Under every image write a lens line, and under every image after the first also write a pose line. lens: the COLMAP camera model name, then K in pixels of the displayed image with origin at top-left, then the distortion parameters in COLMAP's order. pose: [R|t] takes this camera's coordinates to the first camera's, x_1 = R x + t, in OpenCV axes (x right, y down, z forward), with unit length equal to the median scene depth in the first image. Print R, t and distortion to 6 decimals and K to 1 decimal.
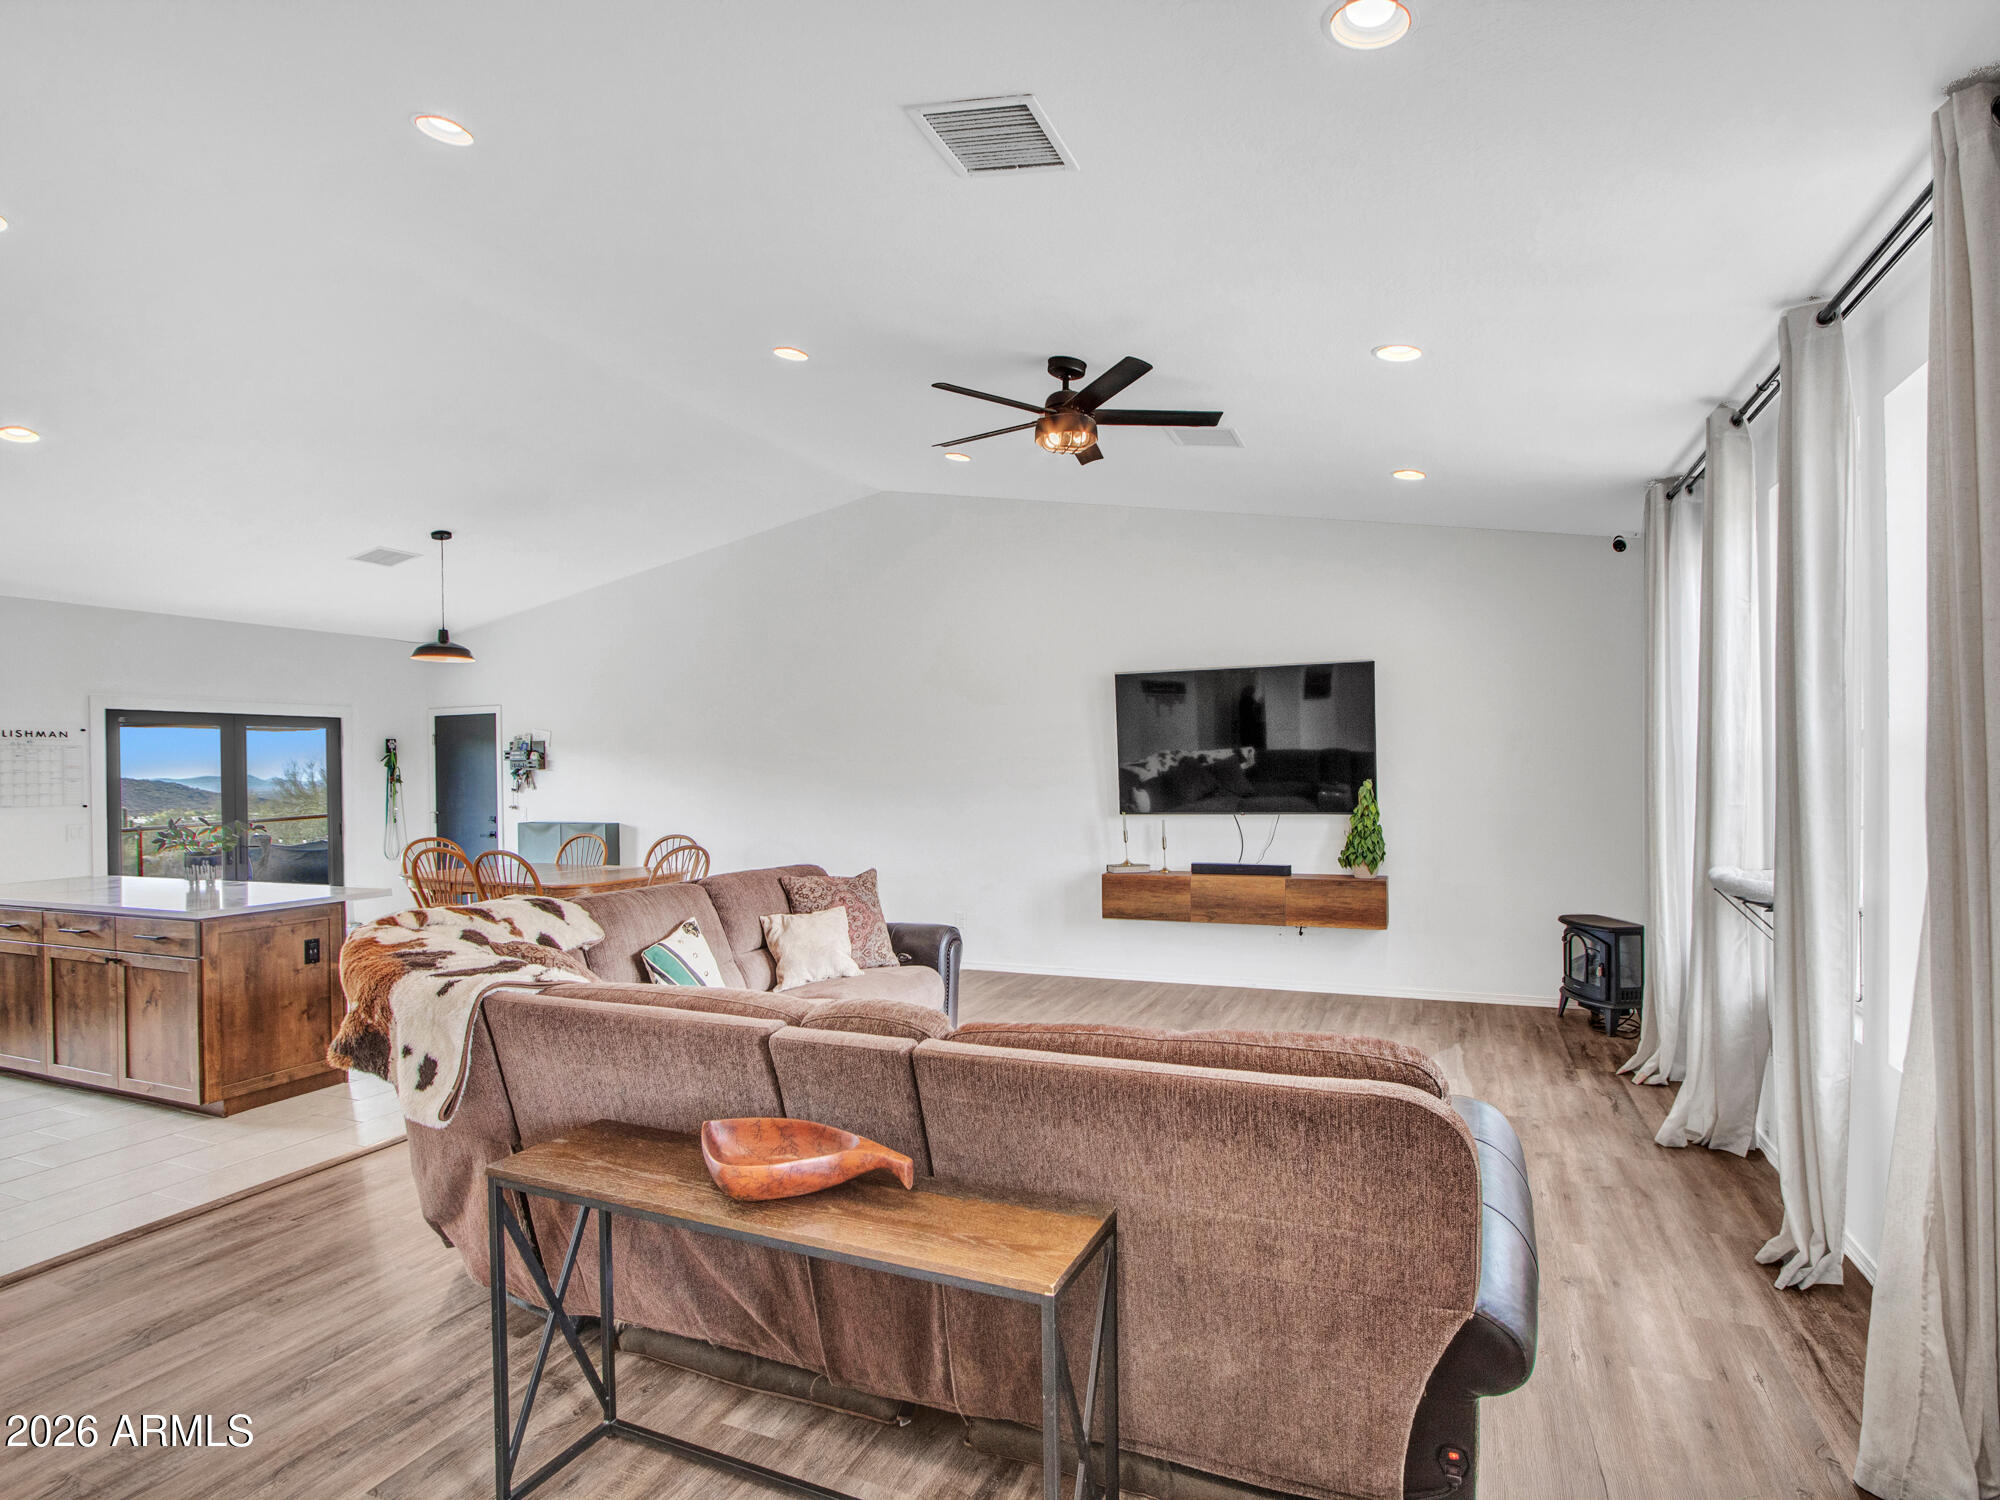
lens RADIAL K [[1055.5, 0, 971.3], [0, 1055.5, 772.2], [0, 0, 1]] dist [-0.027534, 0.008454]
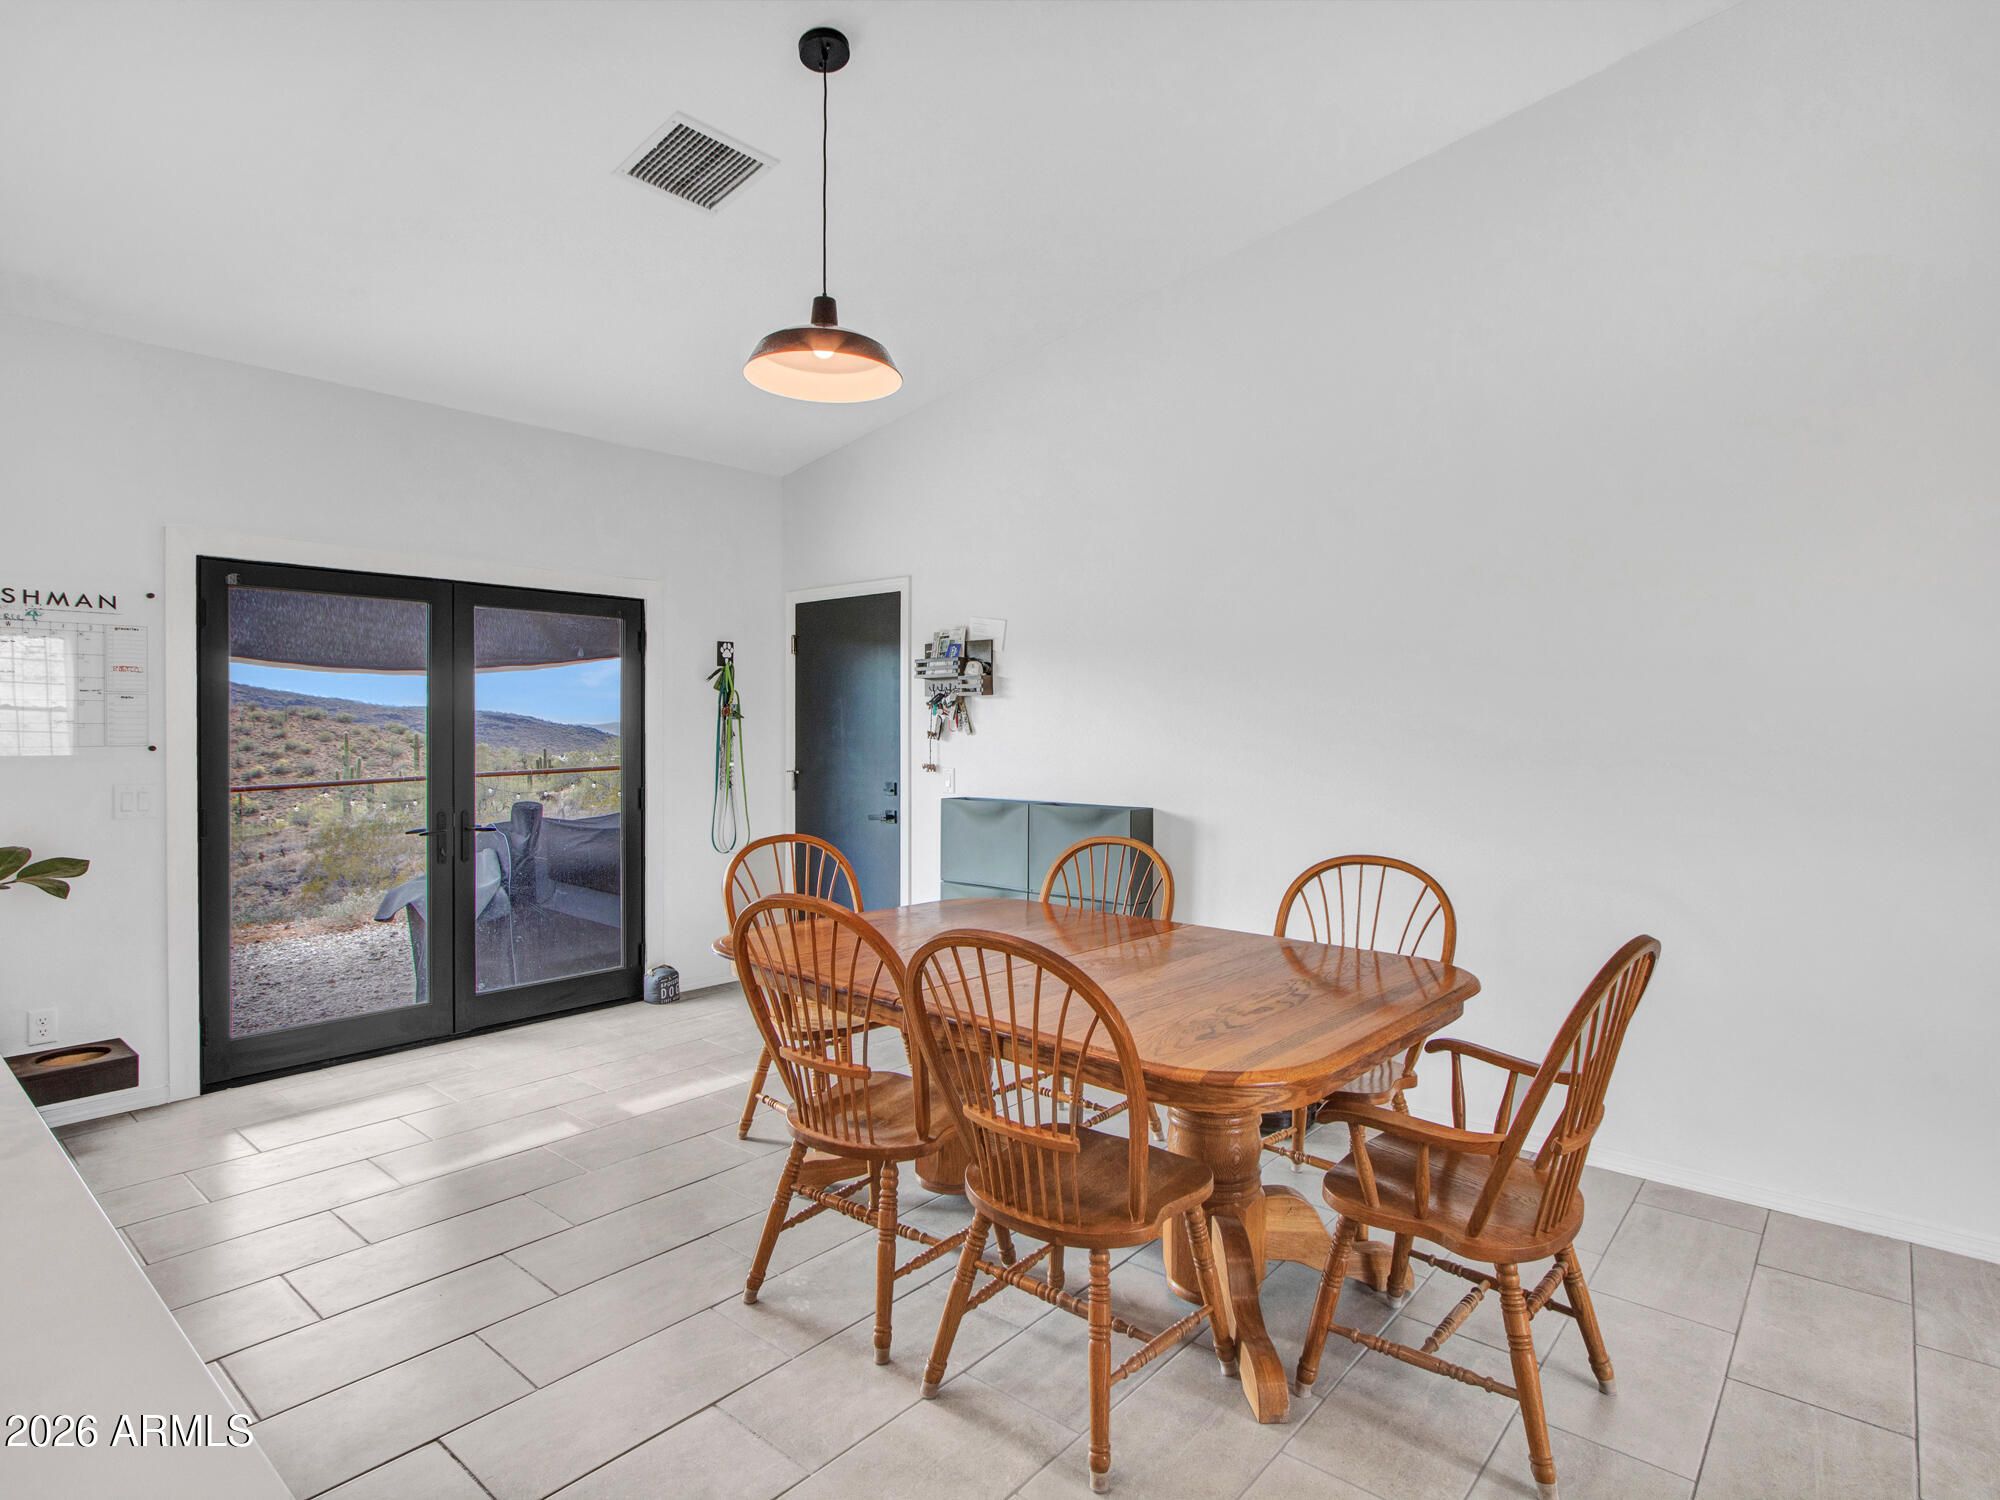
lens RADIAL K [[1055.5, 0, 995.3], [0, 1055.5, 738.4], [0, 0, 1]] dist [-0.027534, 0.008454]
pose [[0.959250, 0.019861, -0.281859, -0.292058], [-0.017045, 0.999777, 0.012441, 0.013467], [0.282044, -0.007130, 0.959375, 0.572297]]
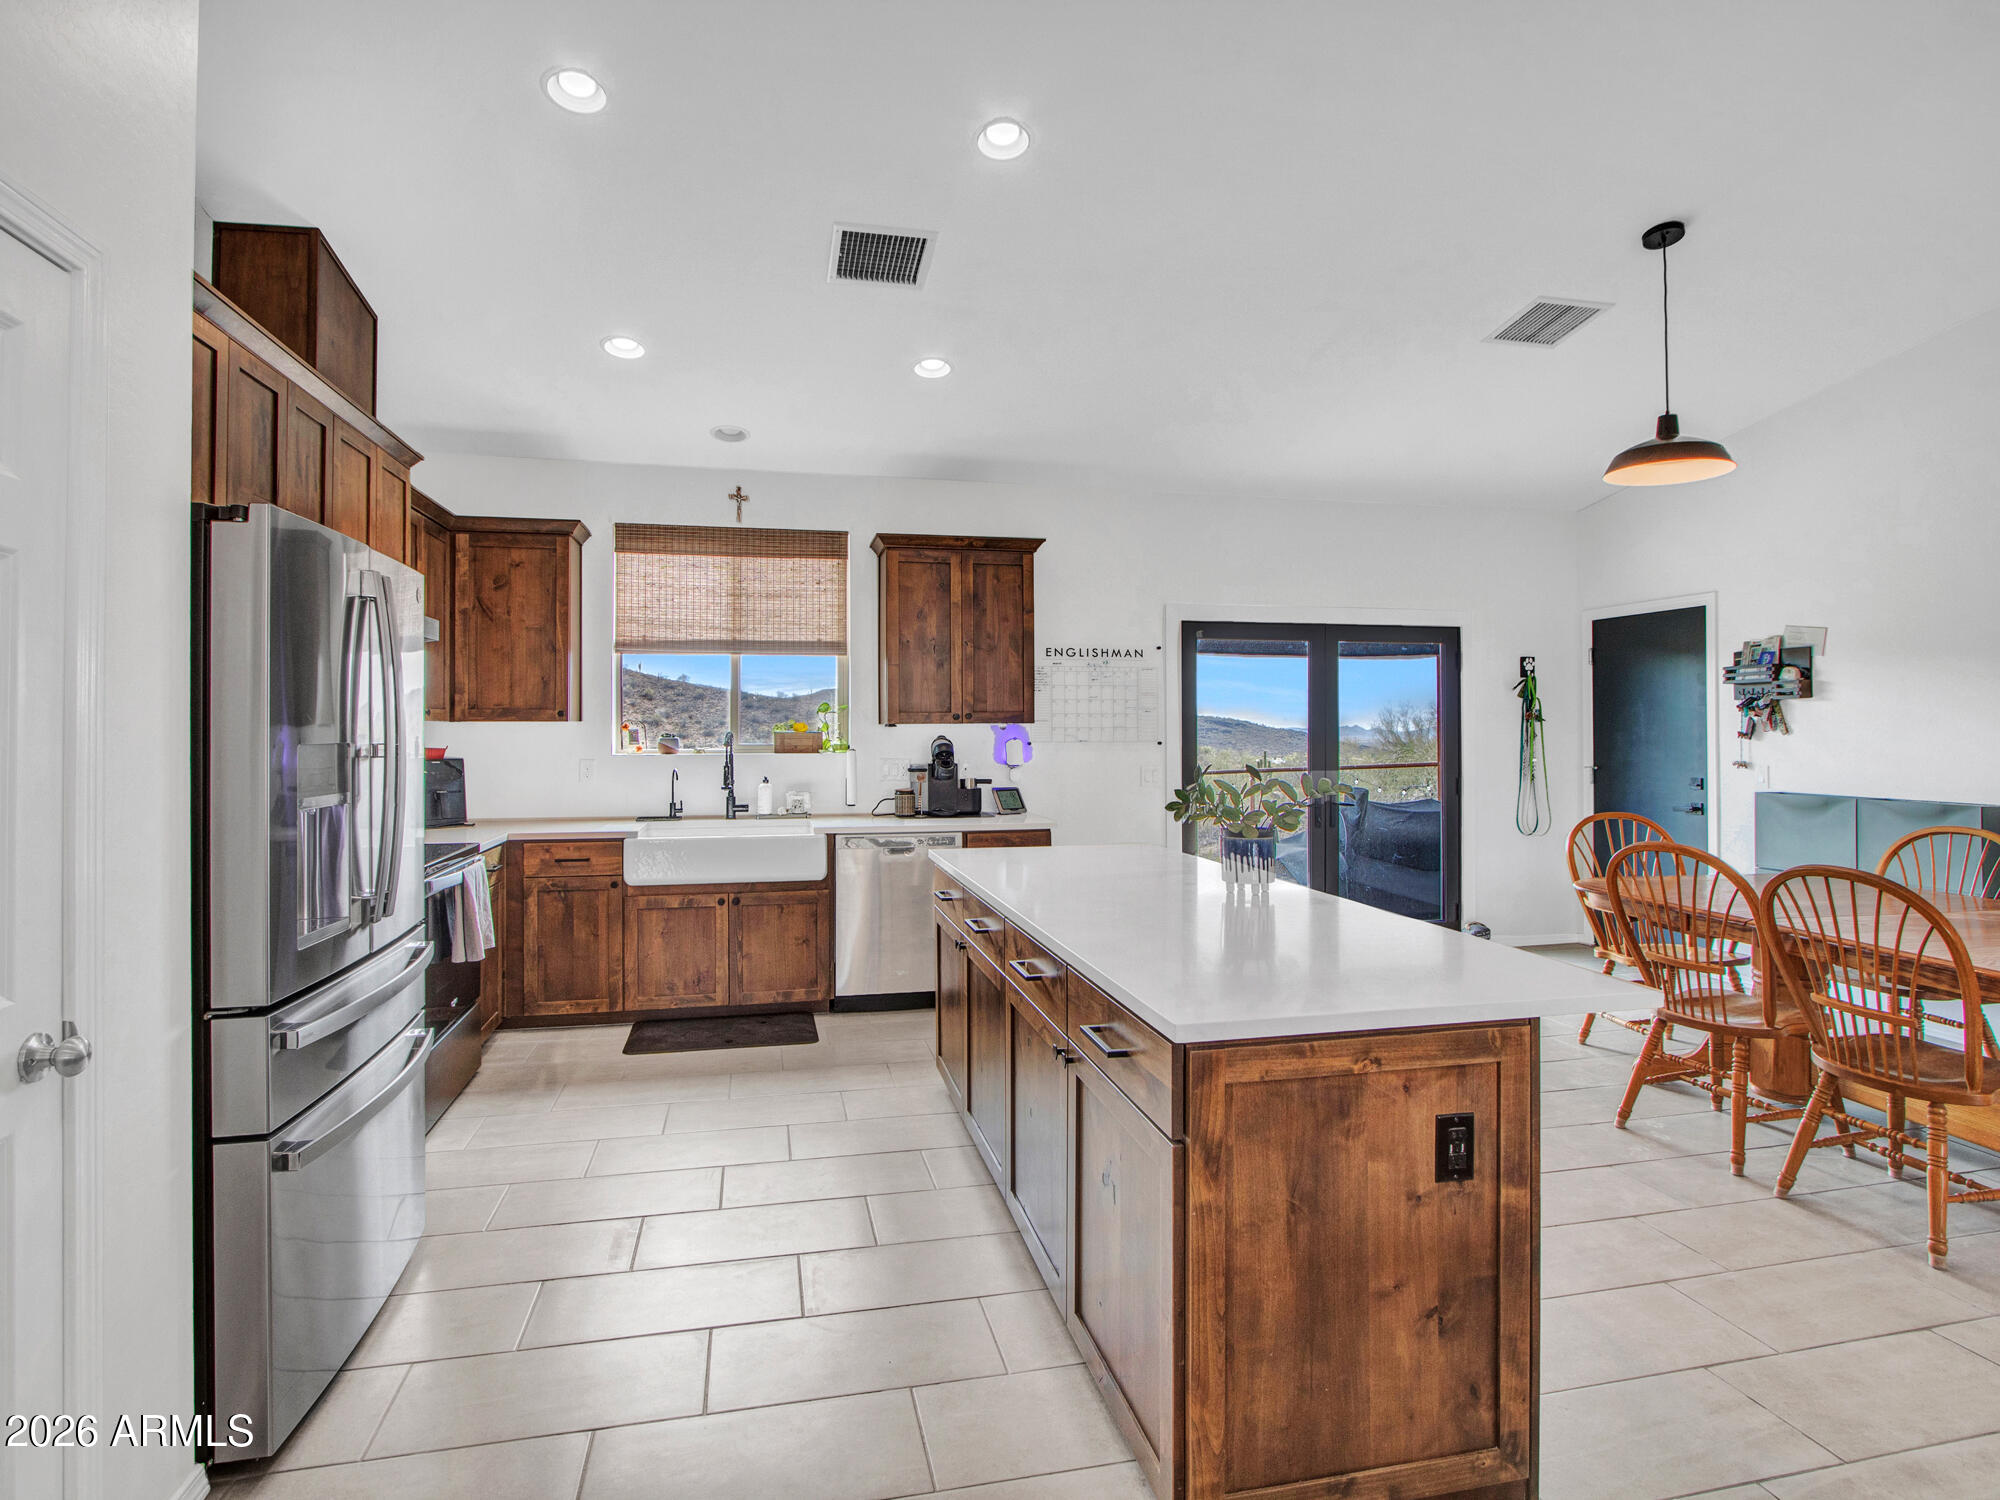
lens RADIAL K [[1055.5, 0, 994.2], [0, 1055.5, 717.5], [0, 0, 1]] dist [-0.027534, 0.008454]
pose [[0.592753, 0.003966, -0.805375, -0.248399], [-0.009044, 0.999958, -0.001731, 0.014062], [0.805334, 0.008310, 0.592763, 0.375028]]
